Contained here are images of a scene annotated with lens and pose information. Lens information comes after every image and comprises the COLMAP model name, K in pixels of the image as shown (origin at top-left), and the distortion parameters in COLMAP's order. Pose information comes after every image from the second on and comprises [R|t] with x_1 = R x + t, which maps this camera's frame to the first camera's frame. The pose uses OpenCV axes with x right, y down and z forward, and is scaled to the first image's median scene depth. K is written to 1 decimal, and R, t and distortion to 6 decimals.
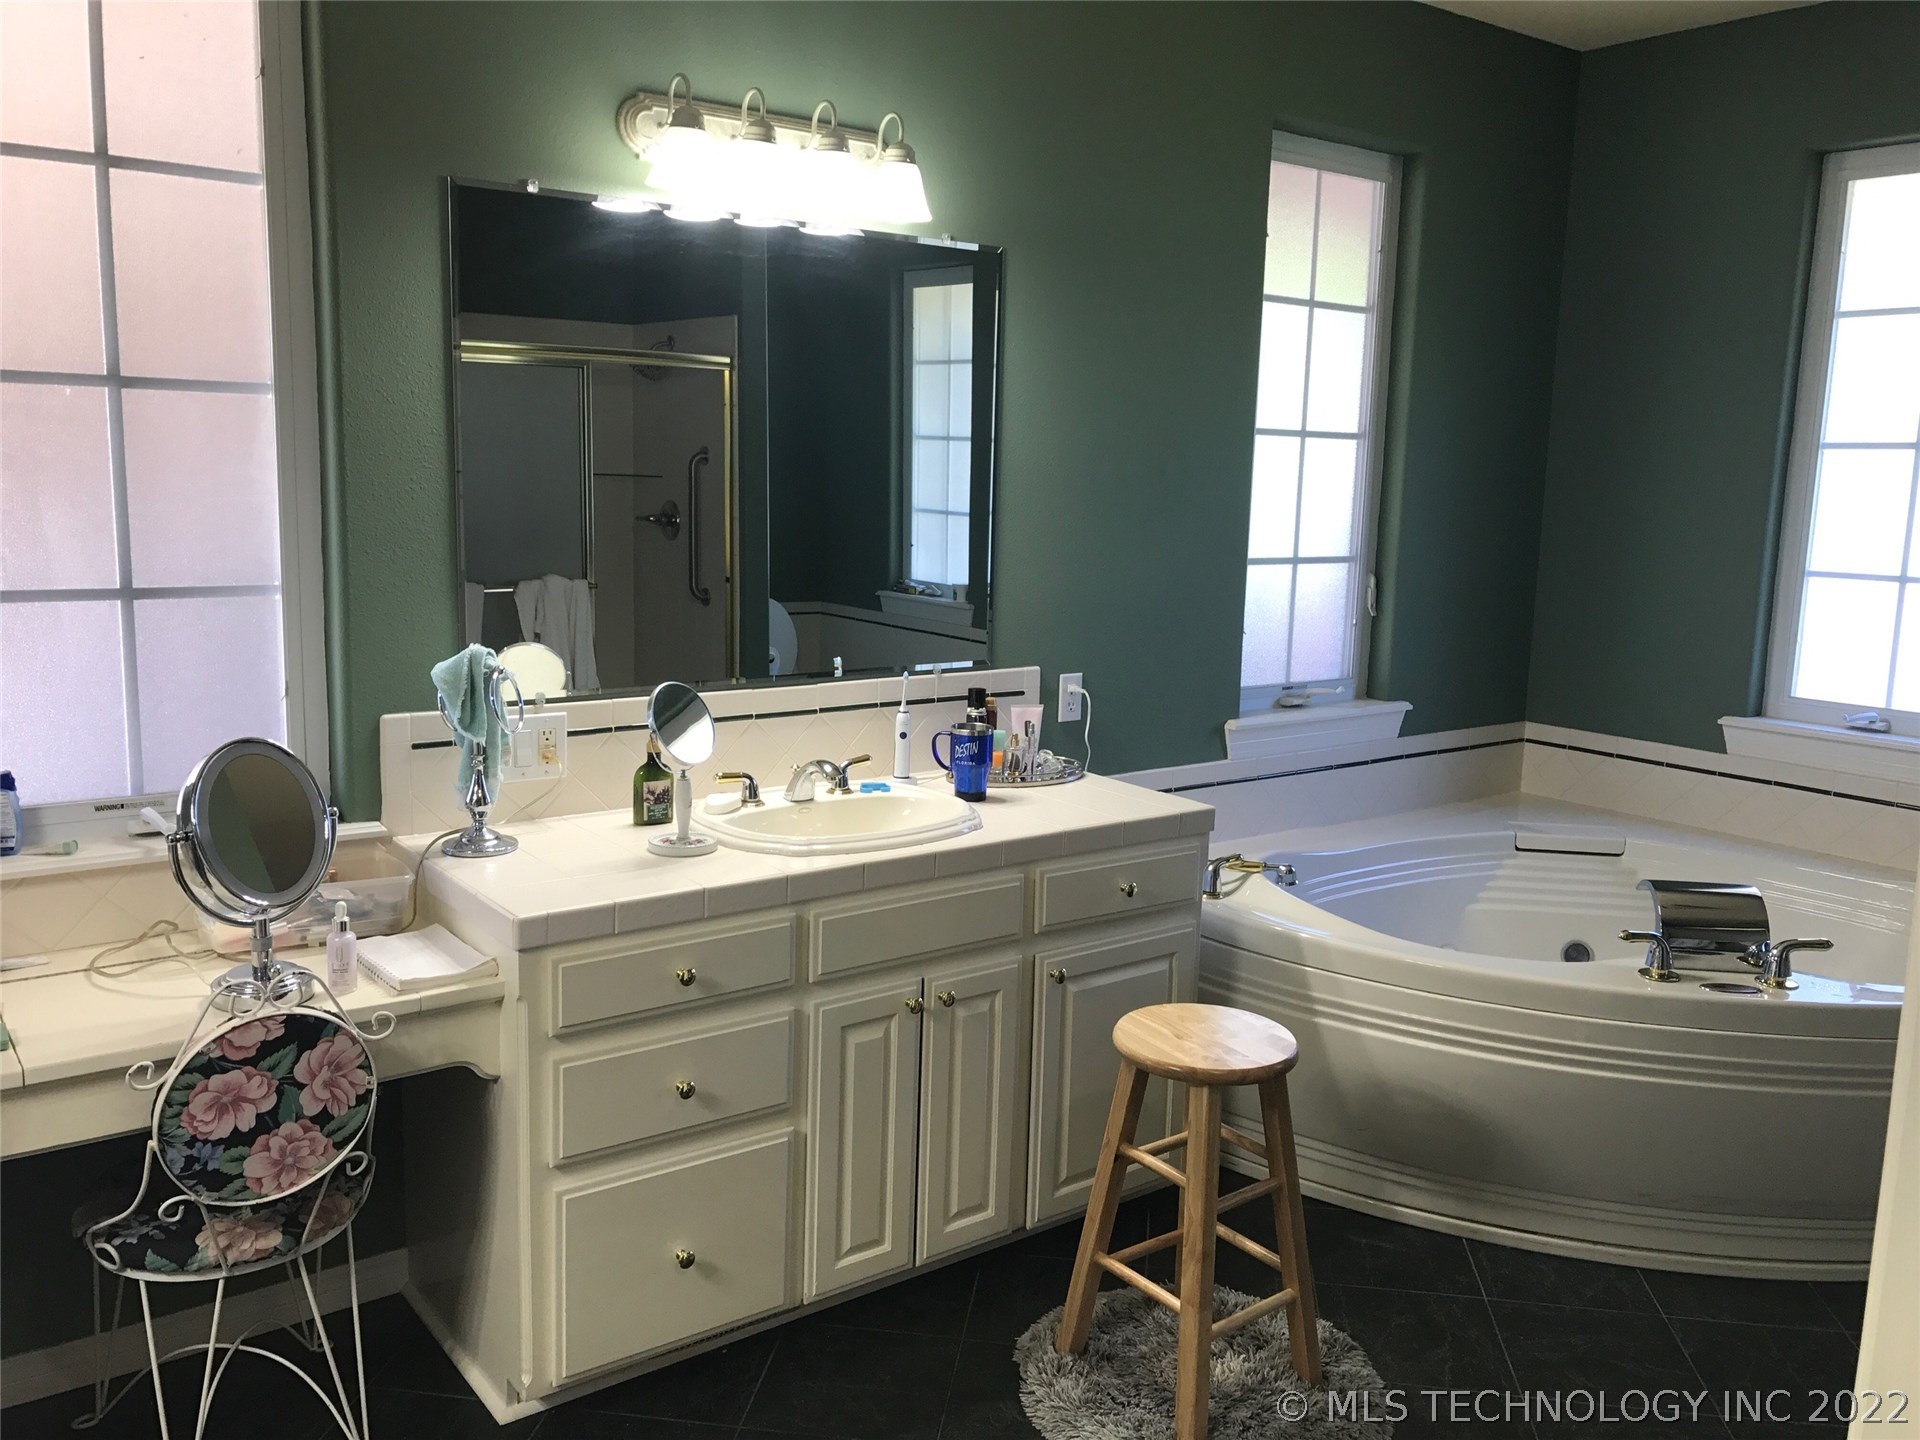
lens RADIAL K [[1574.6, 0, 960.0], [0, 1574.6, 720.0], [0, 0, 1]] dist [0.006688, 0.008719]
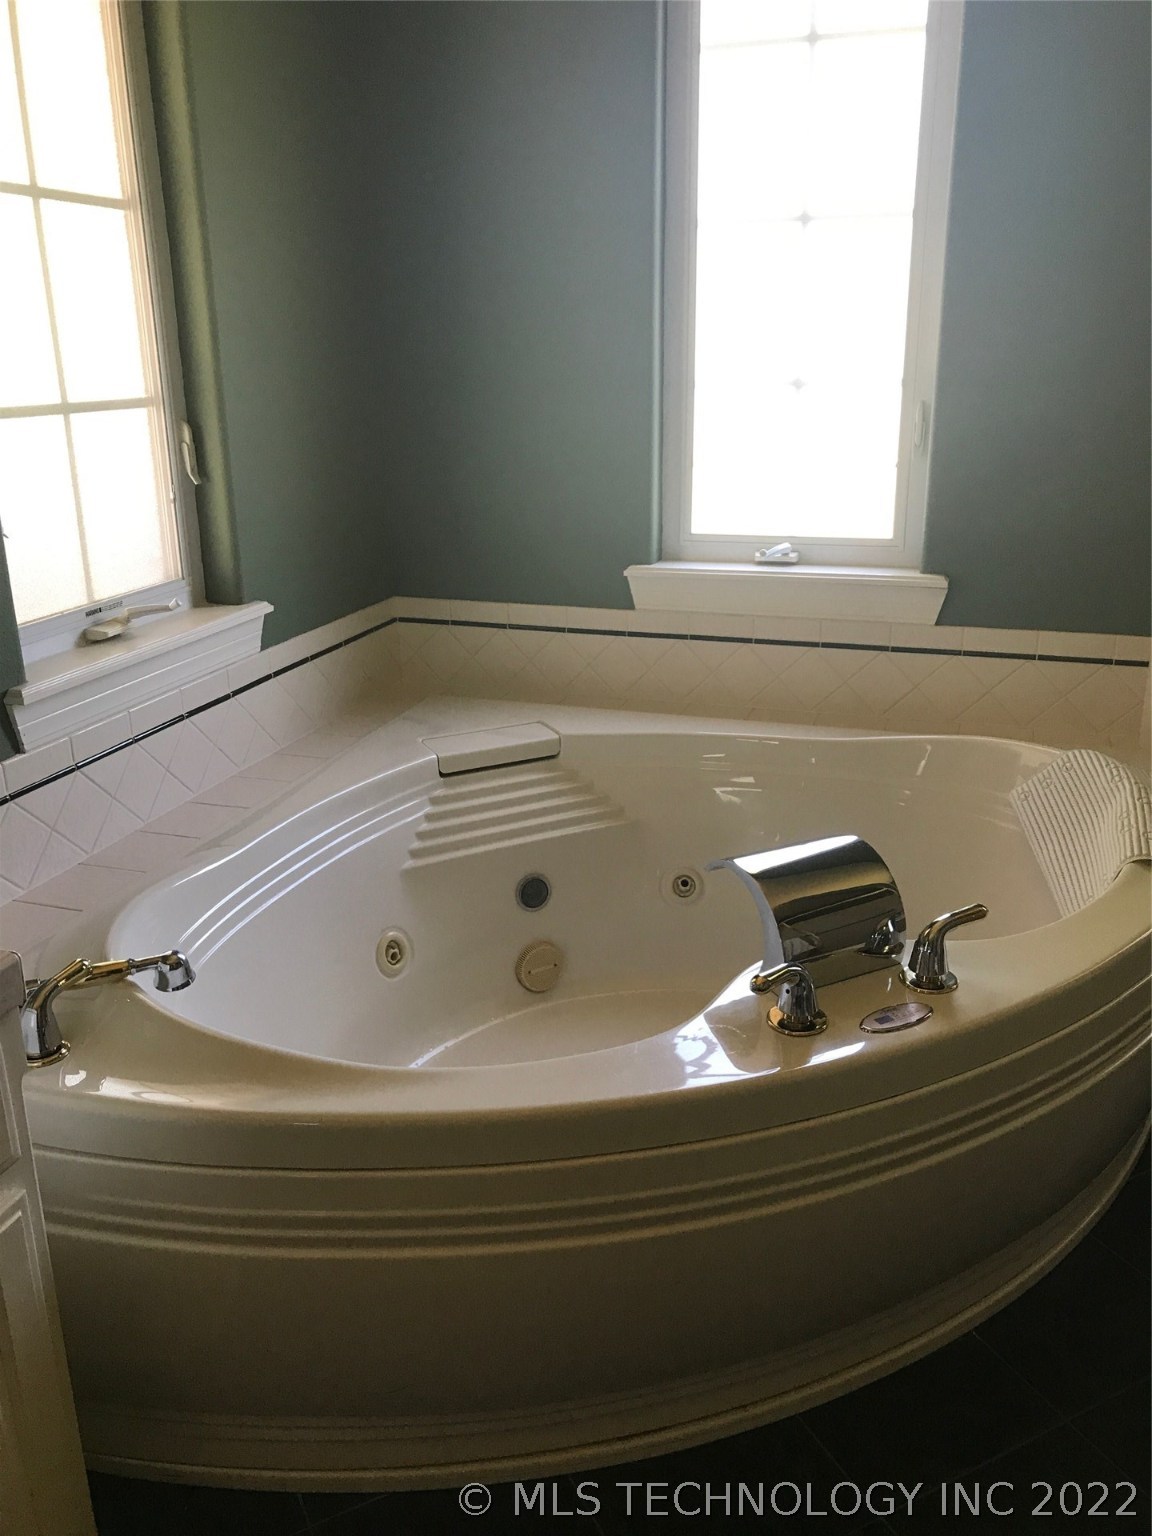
lens RADIAL K [[1259.7, 0, 576.0], [0, 1259.7, 768.0], [0, 0, 1]] dist [0.006688, 0.008719]
pose [[0.825308, -0.216962, 0.521340, 0.168565], [0.125579, 0.970642, 0.205146, -0.077416], [-0.550543, -0.103840, 0.828324, 0.876791]]
